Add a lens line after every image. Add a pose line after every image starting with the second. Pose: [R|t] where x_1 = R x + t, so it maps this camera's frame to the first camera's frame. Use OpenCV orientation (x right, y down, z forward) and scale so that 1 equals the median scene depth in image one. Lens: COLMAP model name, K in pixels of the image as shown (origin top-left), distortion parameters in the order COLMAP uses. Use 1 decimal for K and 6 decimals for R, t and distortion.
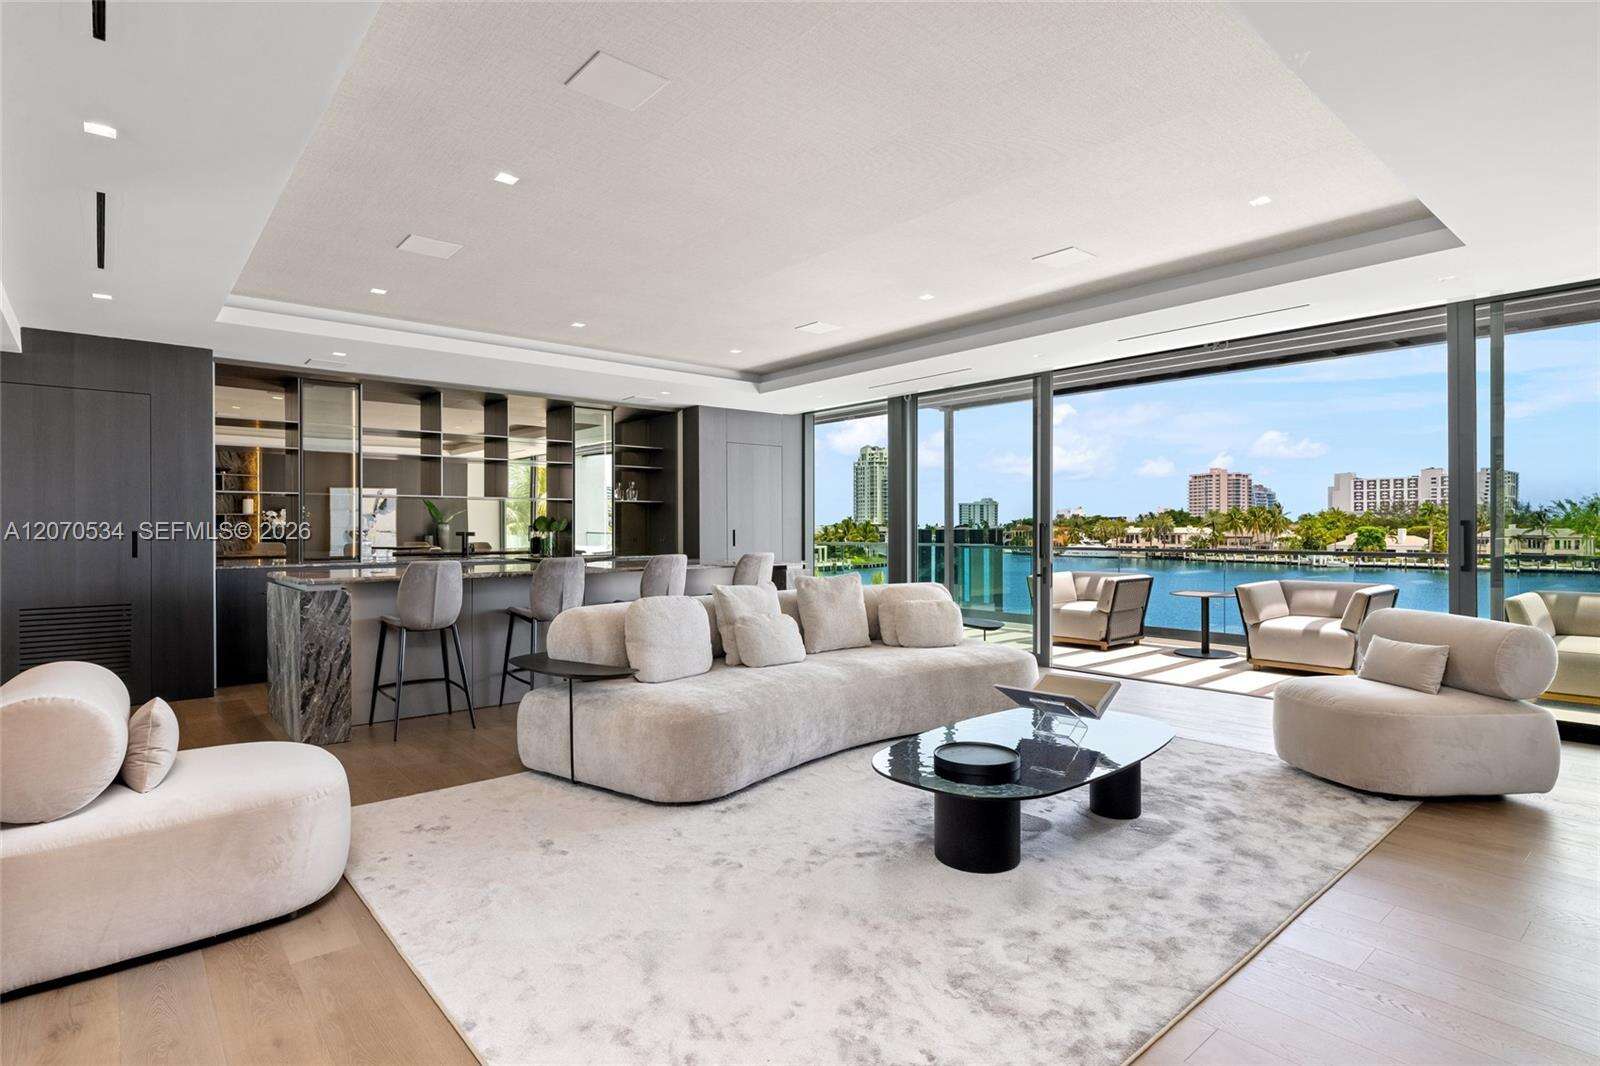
lens RADIAL K [[806.4, 0, 779.6], [0, 806.4, 518.1], [0, 0, 1]] dist [-0.000729, 0.001832]
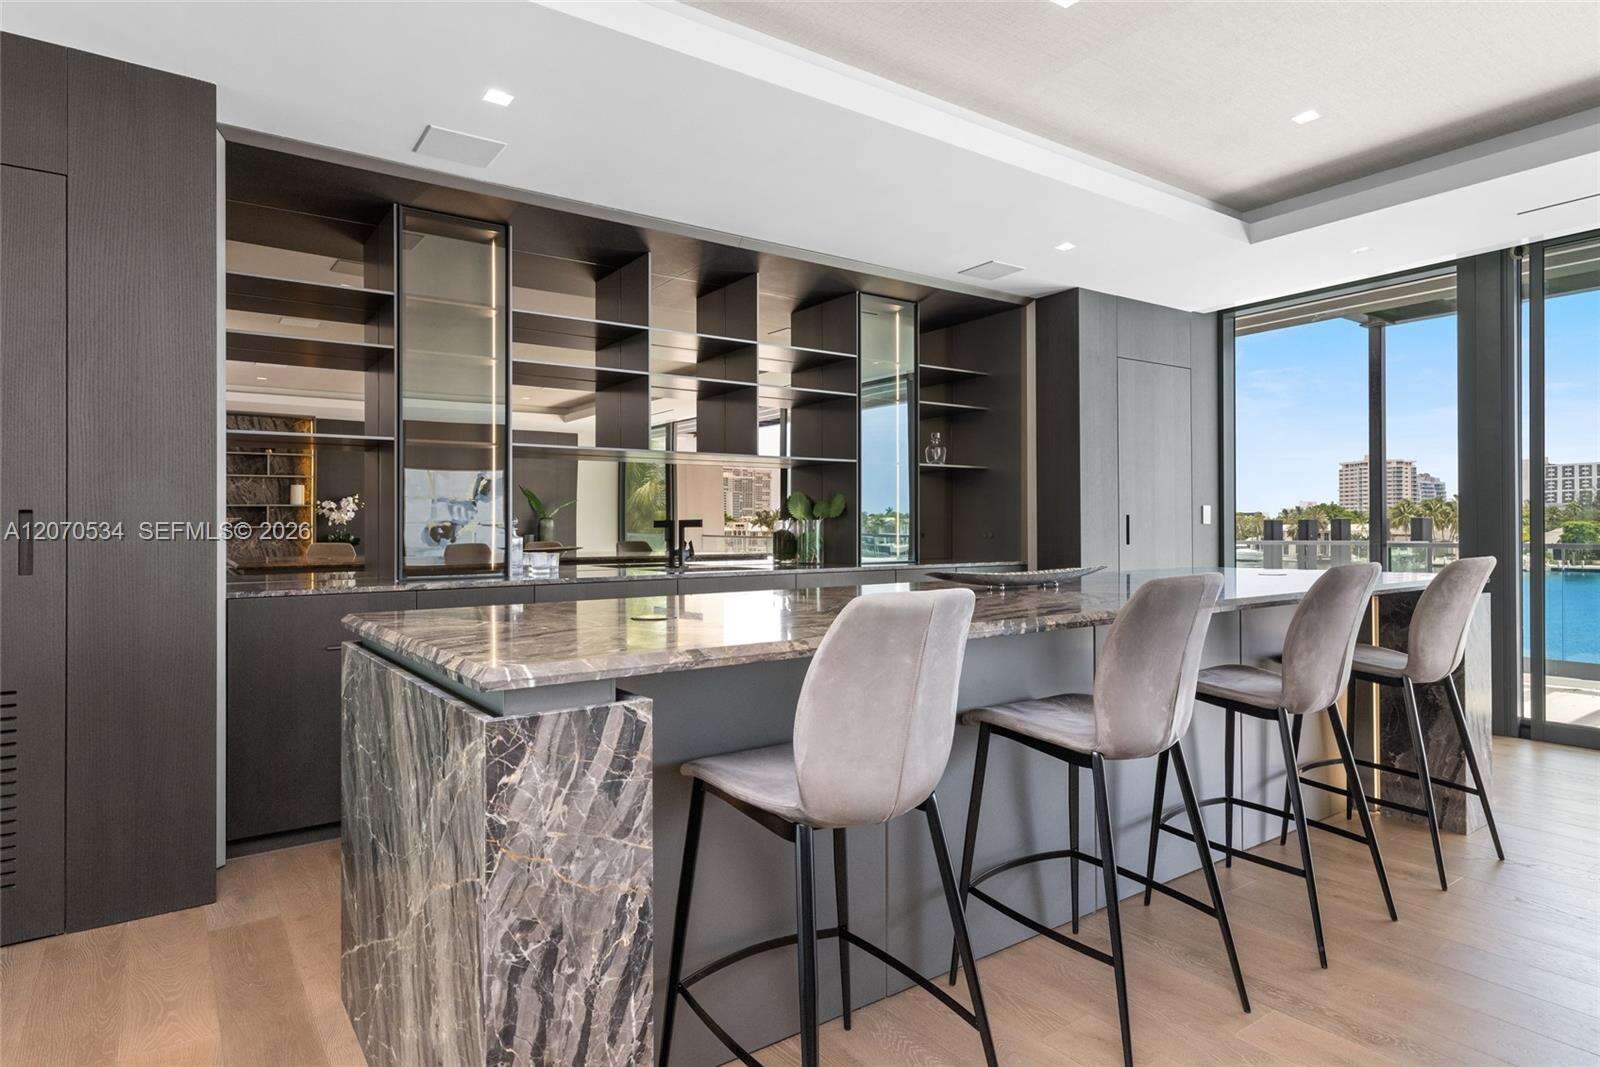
lens RADIAL K [[884.4, 0, 798.2], [0, 884.4, 521.3], [0, 0, 1]] dist [0.026533, 0.000538]
pose [[0.997286, -0.007293, -0.073259, -0.139926], [0.007656, 0.999960, 0.004676, 0.008467], [0.073222, -0.005224, 0.997302, 0.215087]]
